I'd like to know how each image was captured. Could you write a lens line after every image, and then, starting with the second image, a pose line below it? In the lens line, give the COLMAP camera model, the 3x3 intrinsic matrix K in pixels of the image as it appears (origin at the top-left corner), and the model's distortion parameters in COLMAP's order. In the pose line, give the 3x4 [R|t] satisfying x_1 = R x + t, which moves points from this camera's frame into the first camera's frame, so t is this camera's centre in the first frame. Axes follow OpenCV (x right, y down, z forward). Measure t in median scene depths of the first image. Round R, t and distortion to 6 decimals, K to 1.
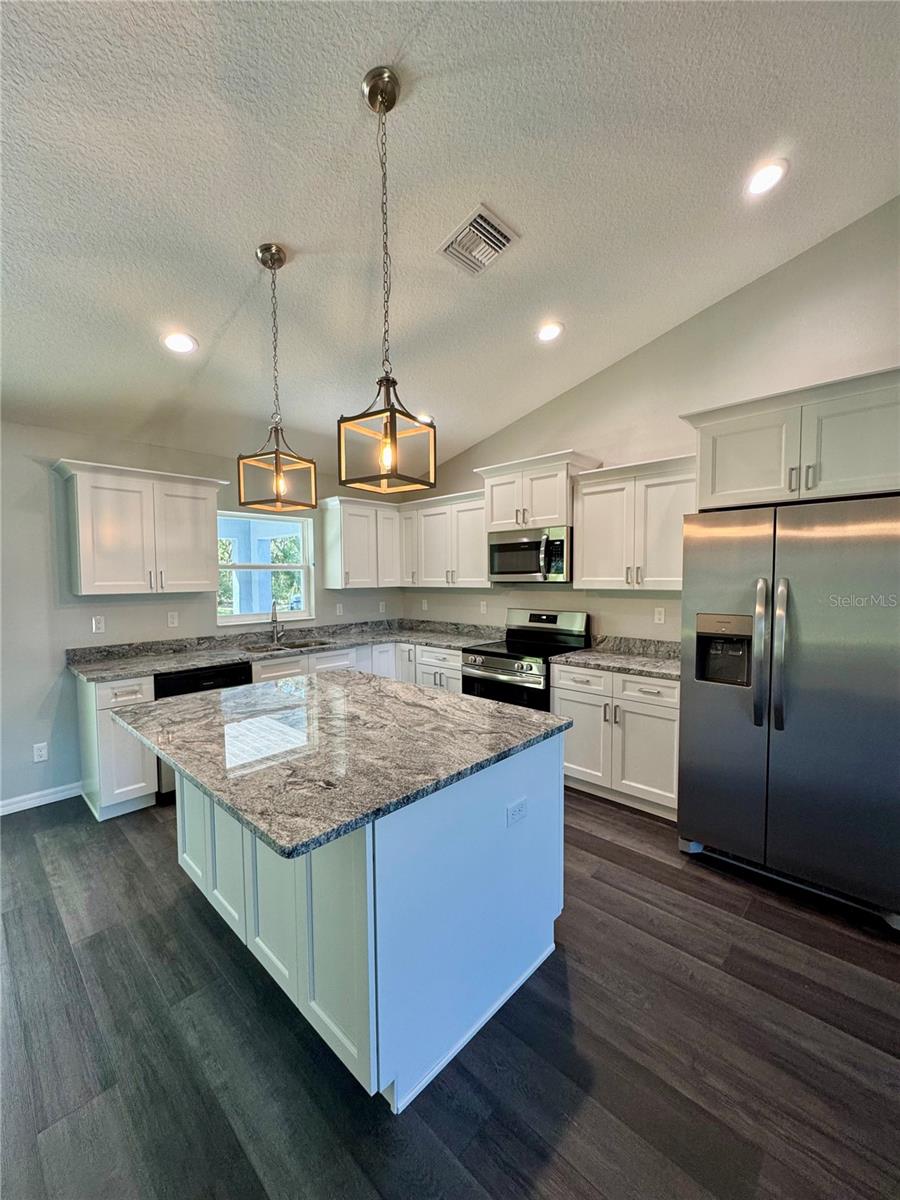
lens RADIAL K [[482.7, 0, 455.3], [0, 482.7, 596.1], [0, 0, 1]] dist [-0.000955, -0.000421]
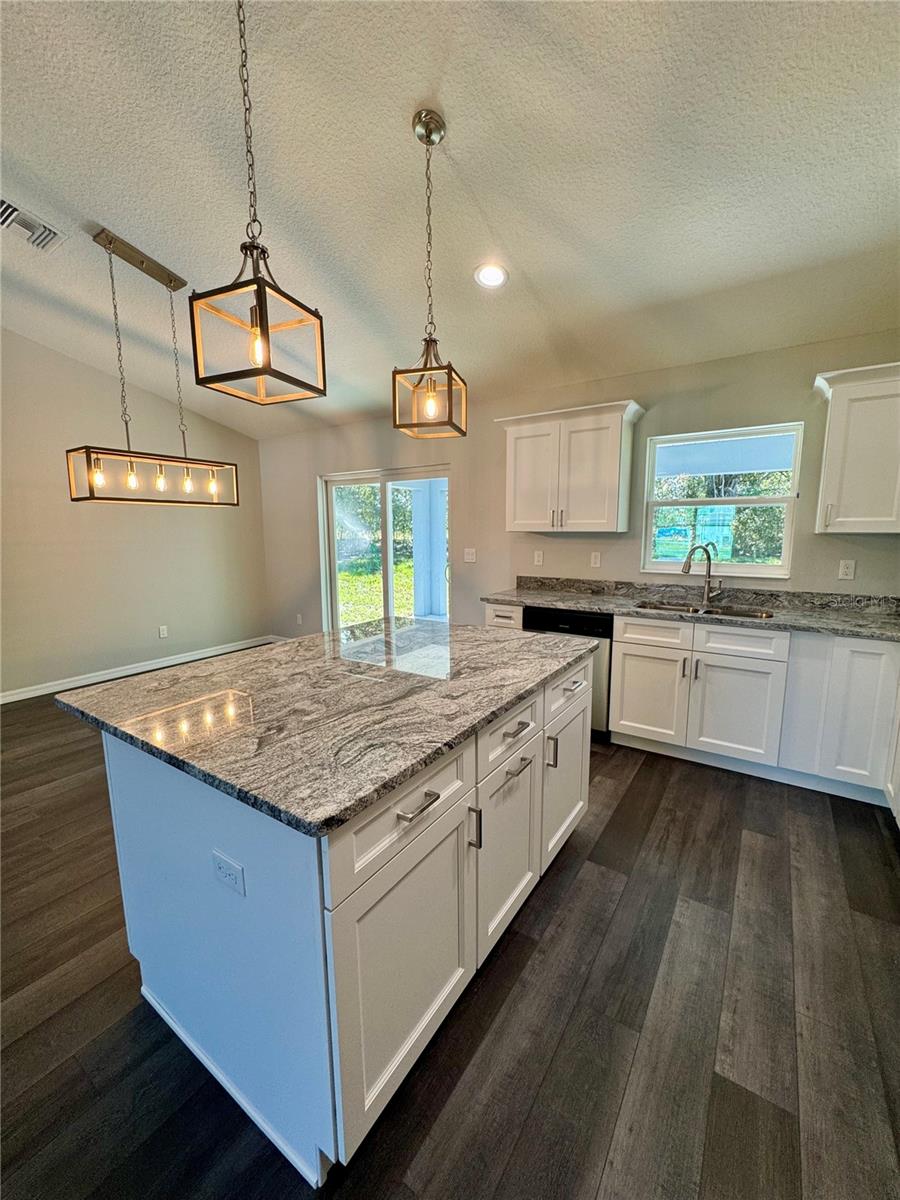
lens RADIAL K [[482.7, 0, 450.5], [0, 482.7, 598.8], [0, 0, 1]] dist [-0.000955, -0.000421]
pose [[0.163361, 0.152022, -0.974783, 0.365529], [-0.038440, 0.988287, 0.147686, -0.007803], [0.985817, 0.013344, 0.167291, 0.580692]]
